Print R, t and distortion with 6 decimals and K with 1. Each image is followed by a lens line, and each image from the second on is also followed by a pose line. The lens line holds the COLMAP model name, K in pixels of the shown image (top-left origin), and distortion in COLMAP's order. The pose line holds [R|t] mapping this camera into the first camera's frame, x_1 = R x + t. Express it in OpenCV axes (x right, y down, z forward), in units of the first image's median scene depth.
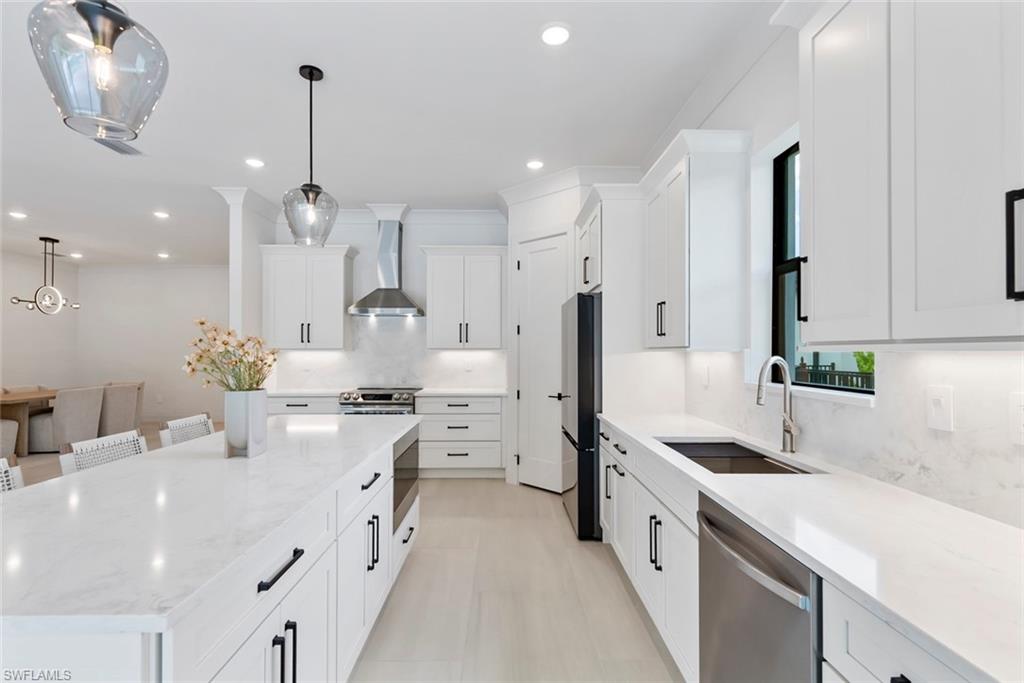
lens RADIAL K [[474.2, 0, 502.3], [0, 474.2, 343.3], [0, 0, 1]] dist [0.000324, 0.000606]
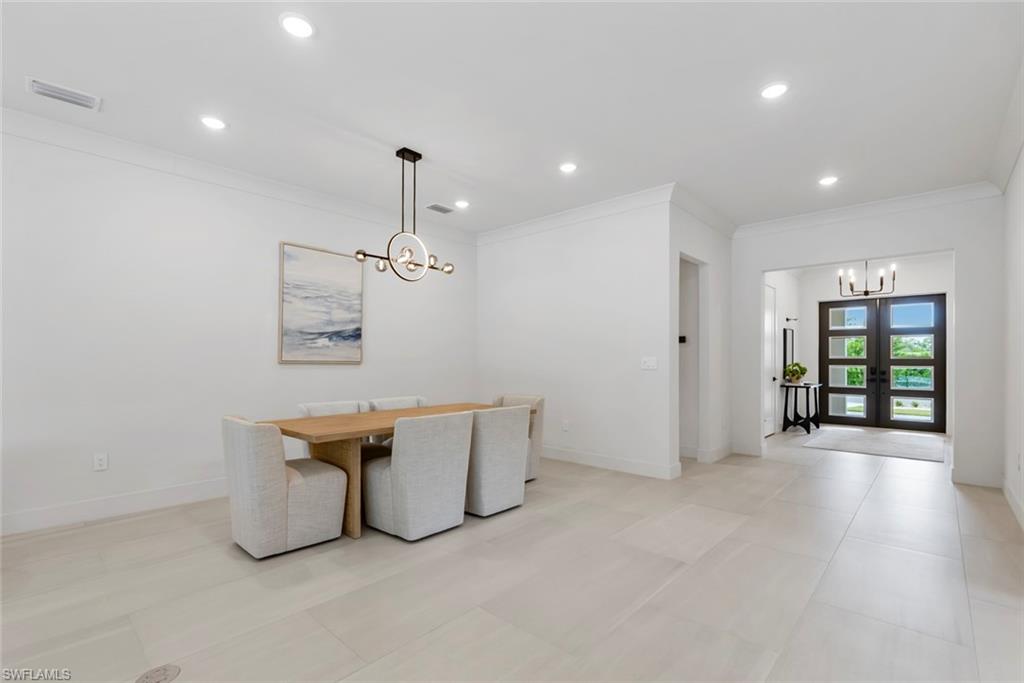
lens RADIAL K [[443.8, 0, 520.2], [0, 443.8, 361.9], [0, 0, 1]] dist [-0.003848, 0.001248]
pose [[0.738294, 0.001533, -0.674478, -0.676255], [0.008914, 0.999888, 0.012030, 0.047477], [0.674421, -0.014894, 0.738197, 0.961256]]
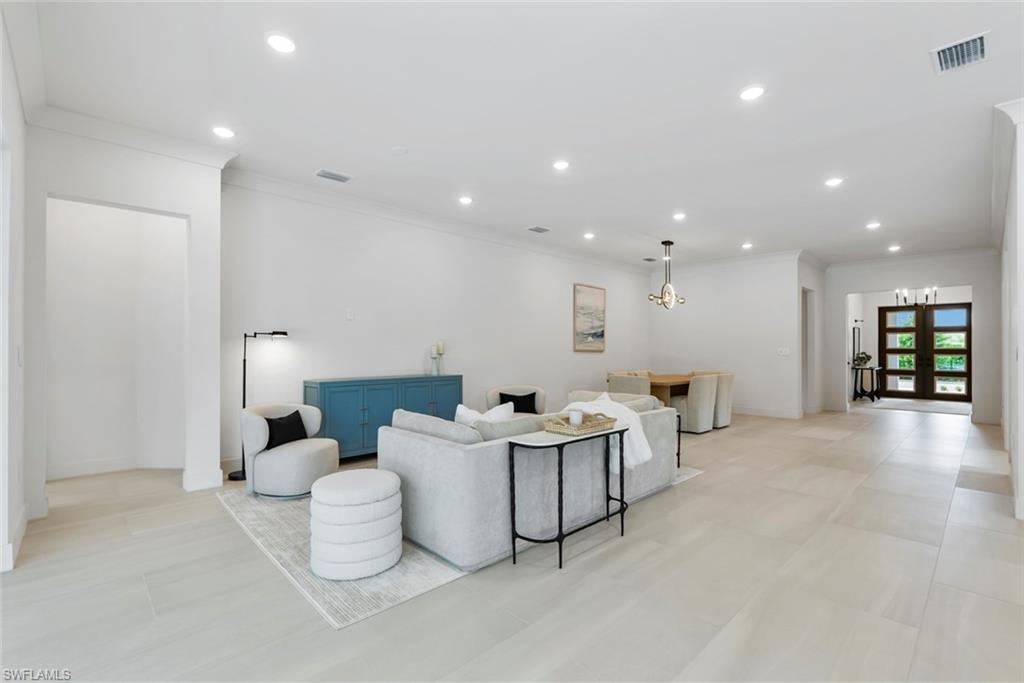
lens RADIAL K [[443.8, 0, 516.5], [0, 443.8, 346.9], [0, 0, 1]] dist [-0.003848, 0.001248]
pose [[0.693821, -0.001360, -0.720147, -0.621224], [0.006461, 0.999970, 0.004336, 0.032781], [0.720119, -0.007661, 0.693808, 0.001327]]
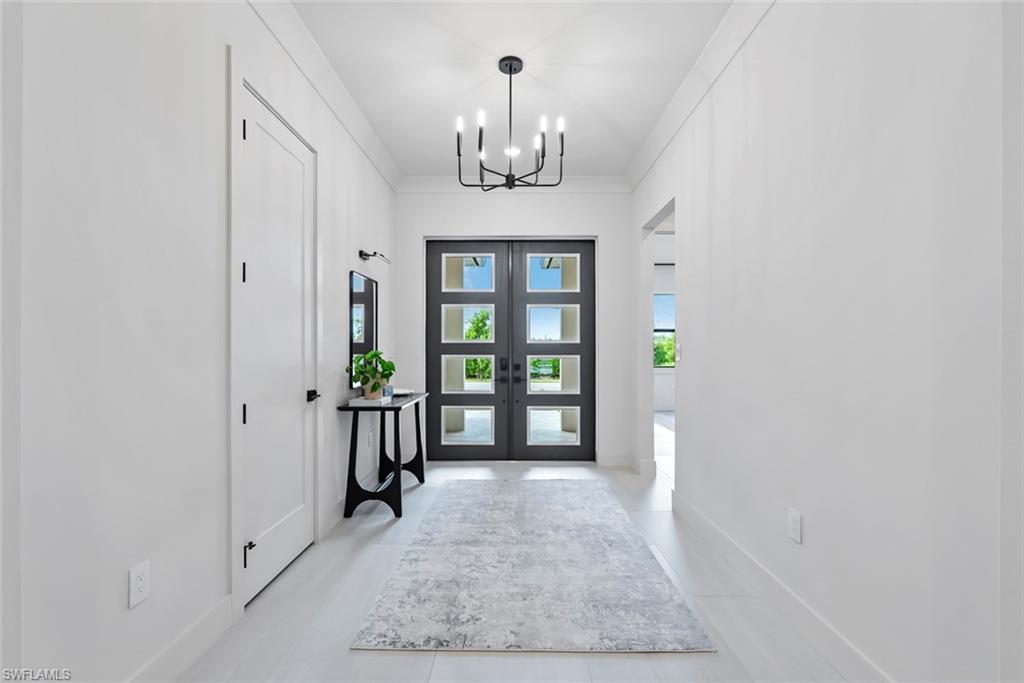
lens RADIAL K [[443.8, 0, 510.8], [0, 443.8, 341.6], [0, 0, 1]] dist [-0.003848, 0.001248]
pose [[0.999961, -0.003658, 0.008010, -0.809322], [0.003686, 0.999987, -0.003454, 0.066772], [-0.007998, 0.003484, 0.999962, 2.085608]]
